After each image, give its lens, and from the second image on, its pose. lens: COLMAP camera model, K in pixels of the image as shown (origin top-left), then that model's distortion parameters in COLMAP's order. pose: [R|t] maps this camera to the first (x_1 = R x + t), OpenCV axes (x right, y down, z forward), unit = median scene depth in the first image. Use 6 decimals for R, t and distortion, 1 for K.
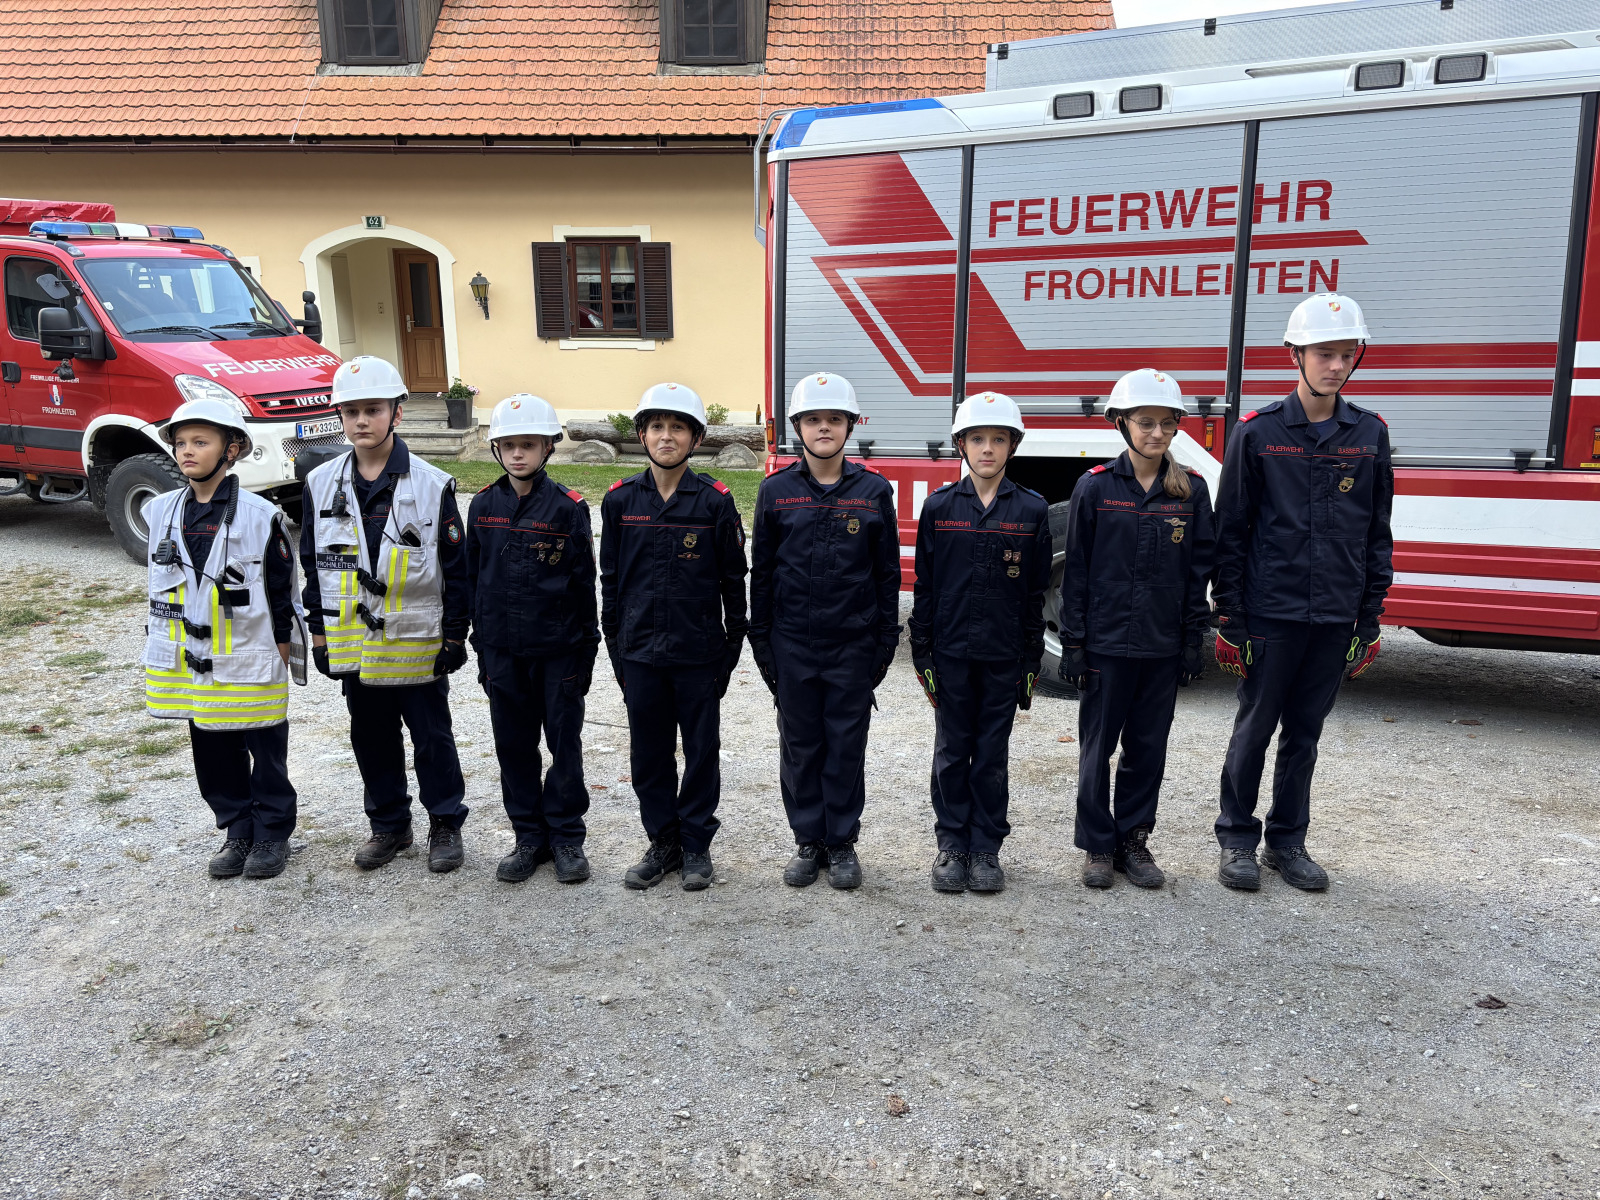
lens RADIAL K [[1215.4, 0, 800.6], [0, 1215.4, 606.8], [0, 0, 1]] dist [-0.006656, -0.005731]
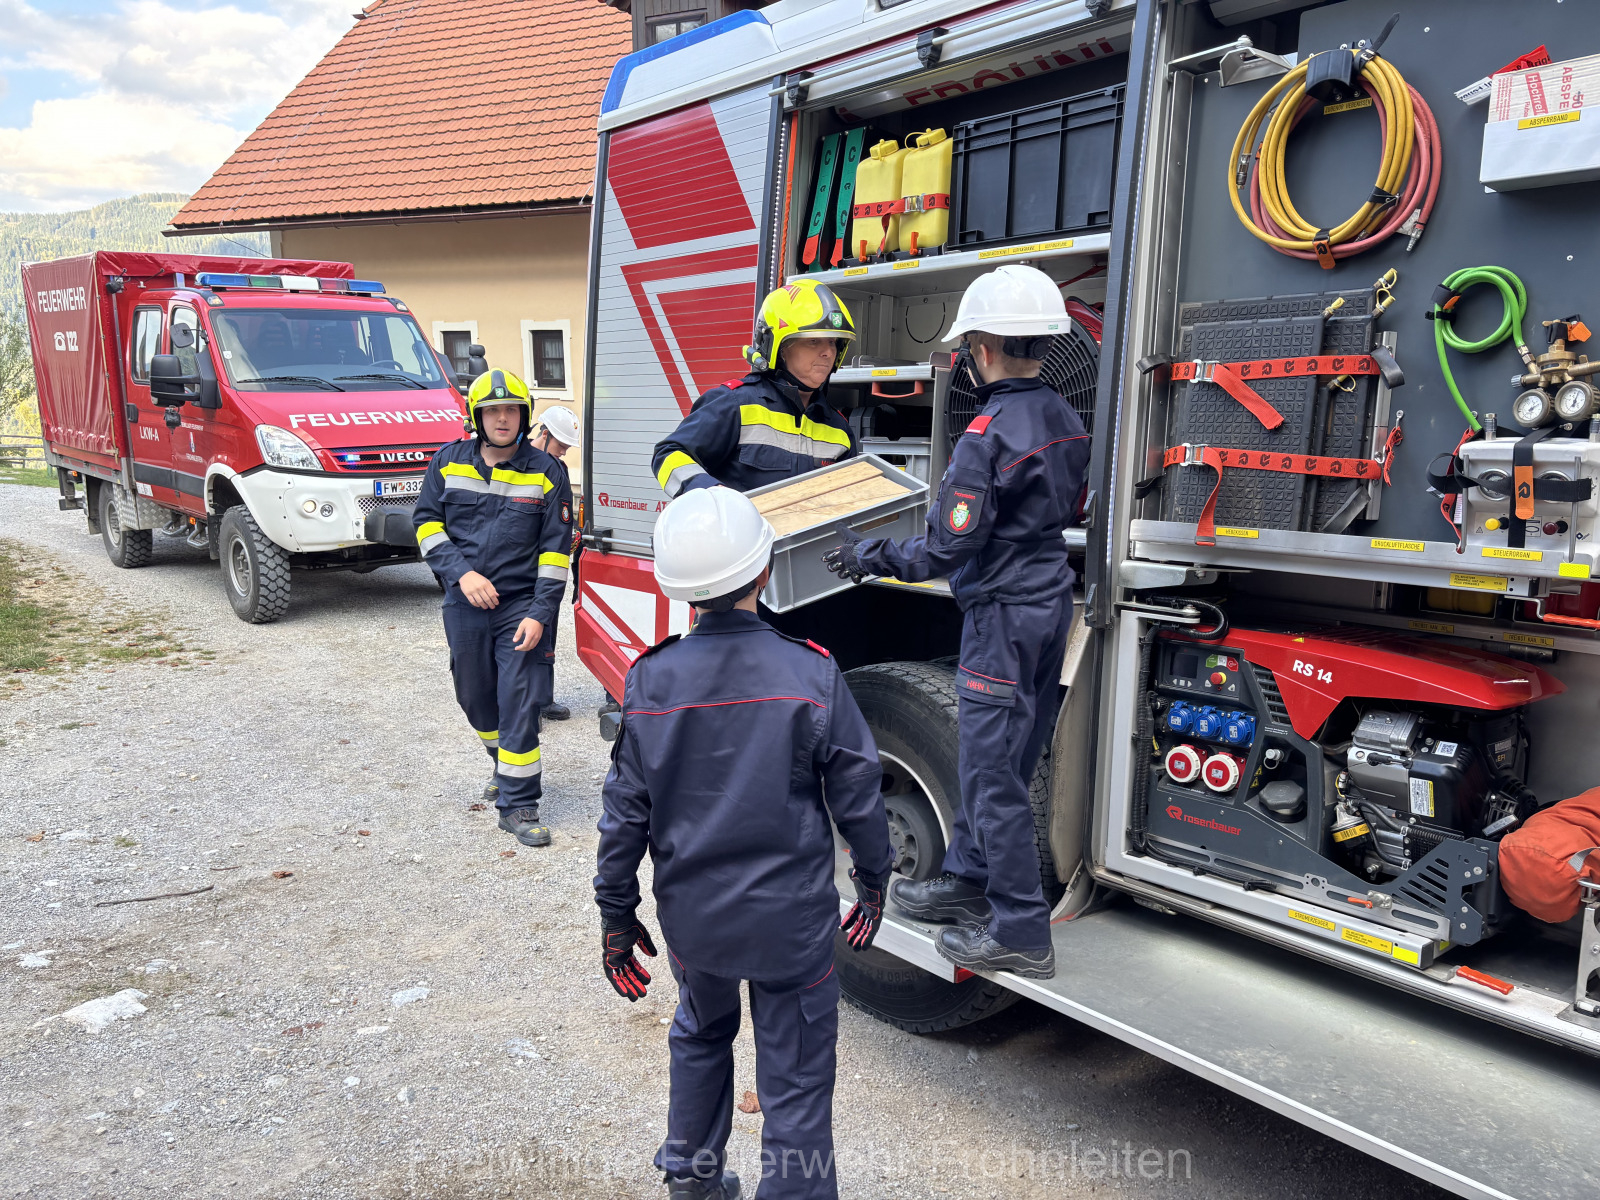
lens RADIAL K [[1215.4, 0, 800.6], [0, 1215.4, 606.8], [0, 0, 1]] dist [-0.006656, -0.005731]
pose [[0.913447, 0.084195, -0.398152, 0.434033], [-0.108969, 0.993241, -0.039964, -0.087687], [0.392096, 0.079891, 0.916448, 0.466266]]
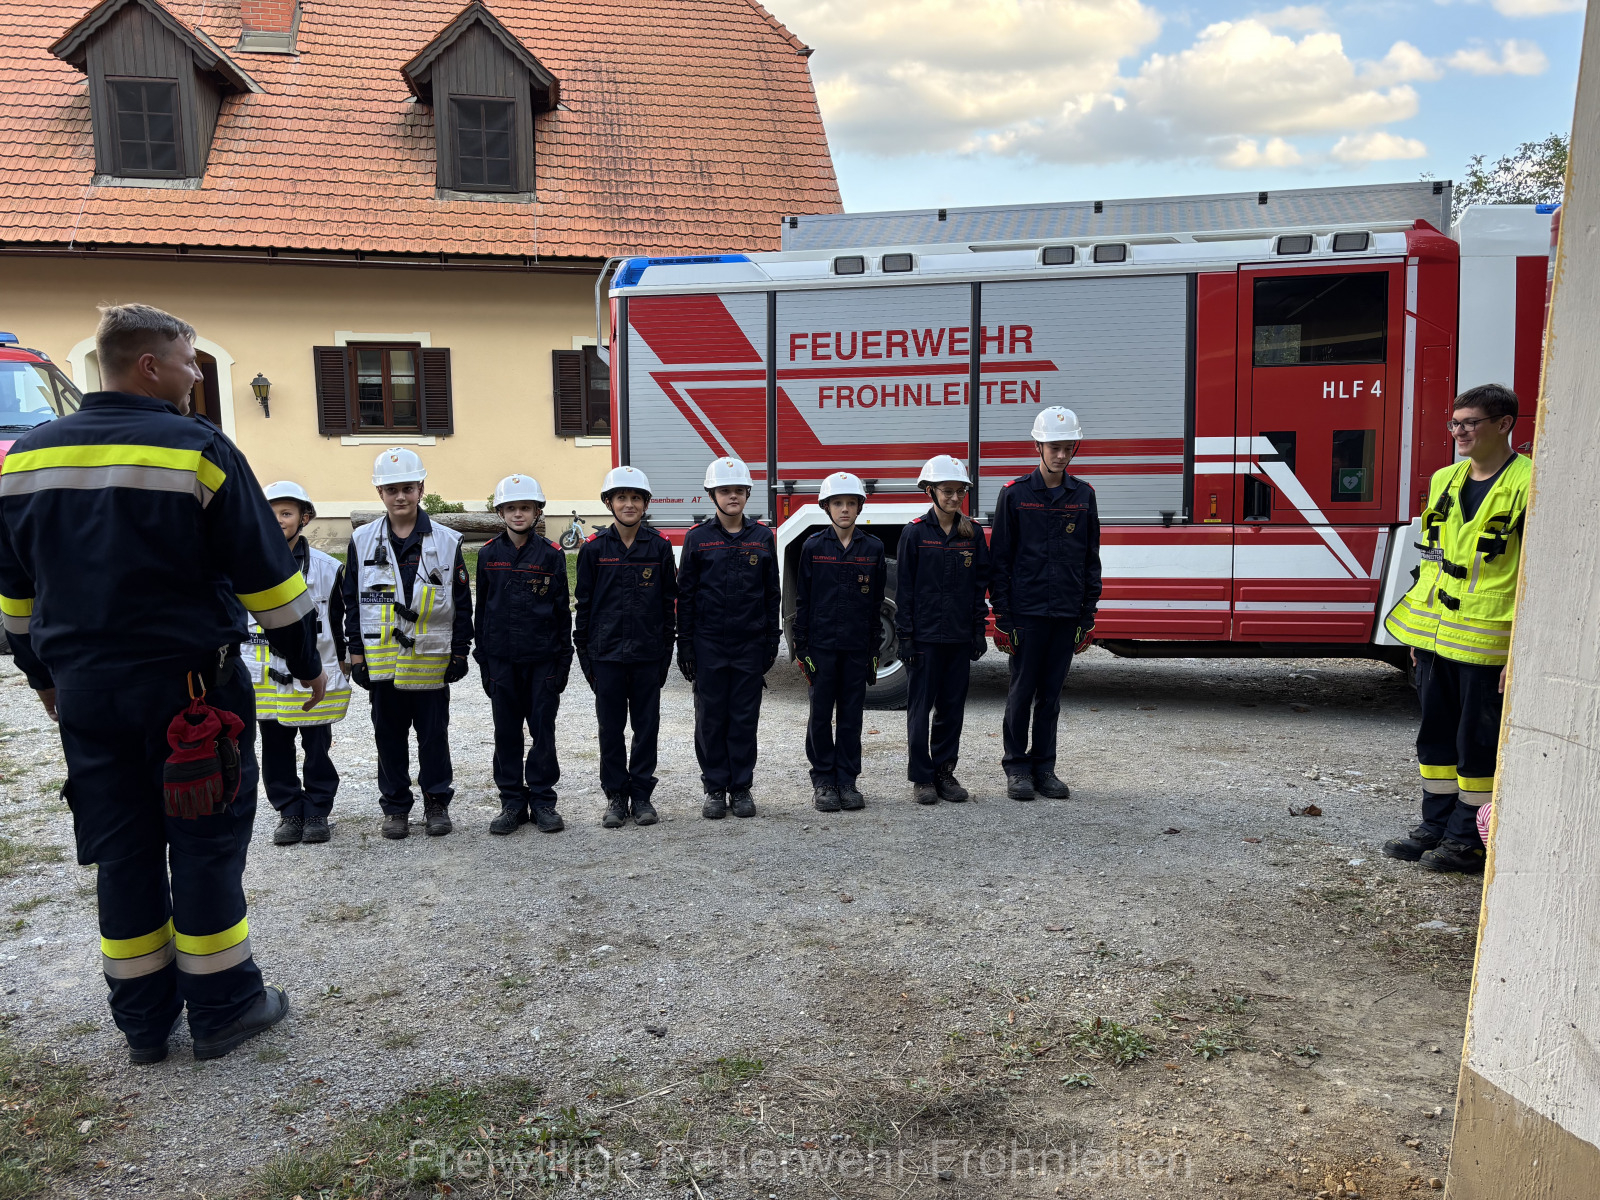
lens RADIAL K [[1176.3, 0, 800.0], [0, 1176.3, 600.0], [0, 0, 1]] dist [0.000188, -0.057757]
pose [[0.974457, -0.028145, 0.222802, -0.130953], [0.045586, 0.996251, -0.073525, 0.050297], [-0.219897, 0.081804, 0.972087, -0.227750]]
